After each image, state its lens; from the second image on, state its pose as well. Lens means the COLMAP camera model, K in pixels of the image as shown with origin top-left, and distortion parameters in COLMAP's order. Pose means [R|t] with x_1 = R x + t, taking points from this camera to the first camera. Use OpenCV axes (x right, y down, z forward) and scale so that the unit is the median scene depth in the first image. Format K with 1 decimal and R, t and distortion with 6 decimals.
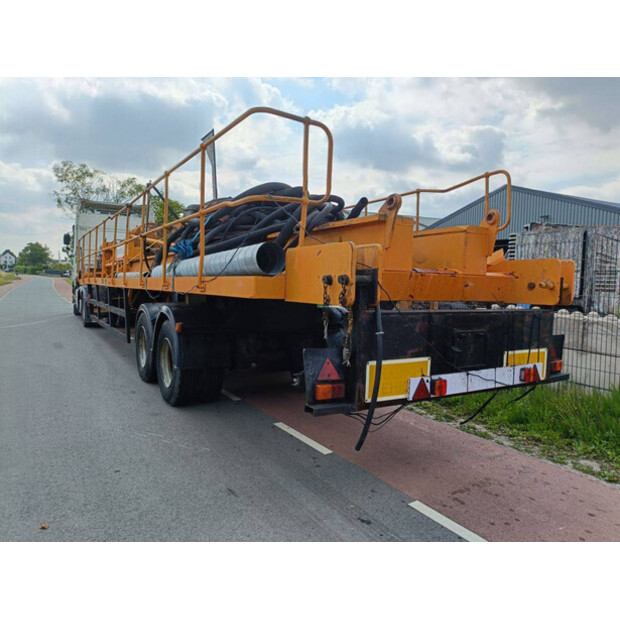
lens RADIAL K [[468.1, 0, 306.0], [0, 468.1, 312.9], [0, 0, 1]] dist [0.024994, -0.007546]
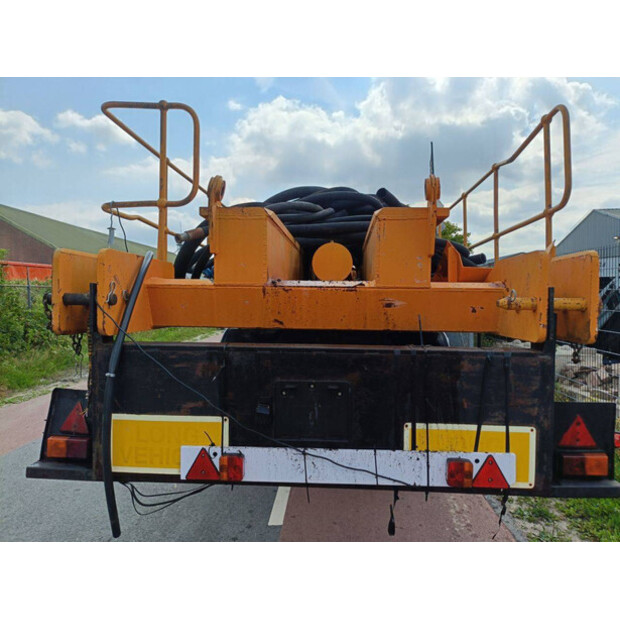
lens RADIAL K [[458.0, 0, 304.0], [0, 458.0, 310.5], [0, 0, 1]] dist [0.029285, -0.006842]
pose [[0.825163, -0.001654, -0.564892, 0.712758], [-0.025649, 0.998855, -0.040390, -0.029515], [0.564311, 0.047818, 0.824176, 0.534753]]
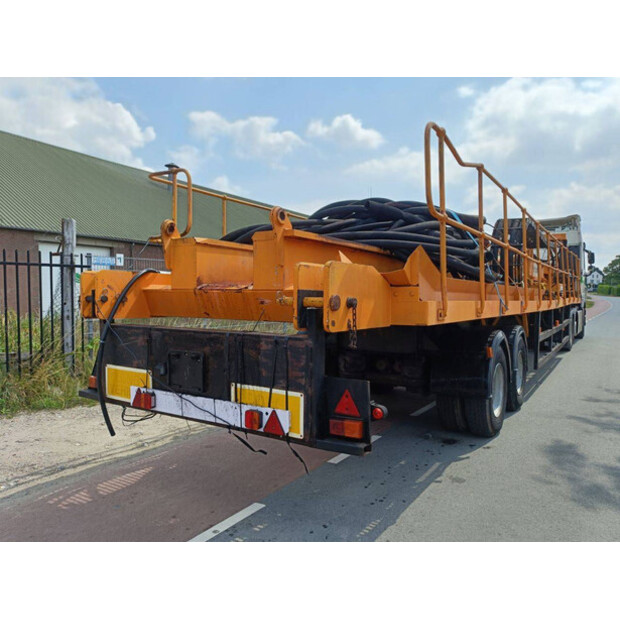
lens RADIAL K [[458.0, 0, 304.0], [0, 458.0, 310.5], [0, 0, 1]] dist [0.029285, -0.006842]
pose [[0.441187, 0.009531, -0.897365, 1.342821], [-0.049963, 0.998654, -0.013957, -0.043256], [0.896023, 0.050993, 0.441069, 0.850640]]
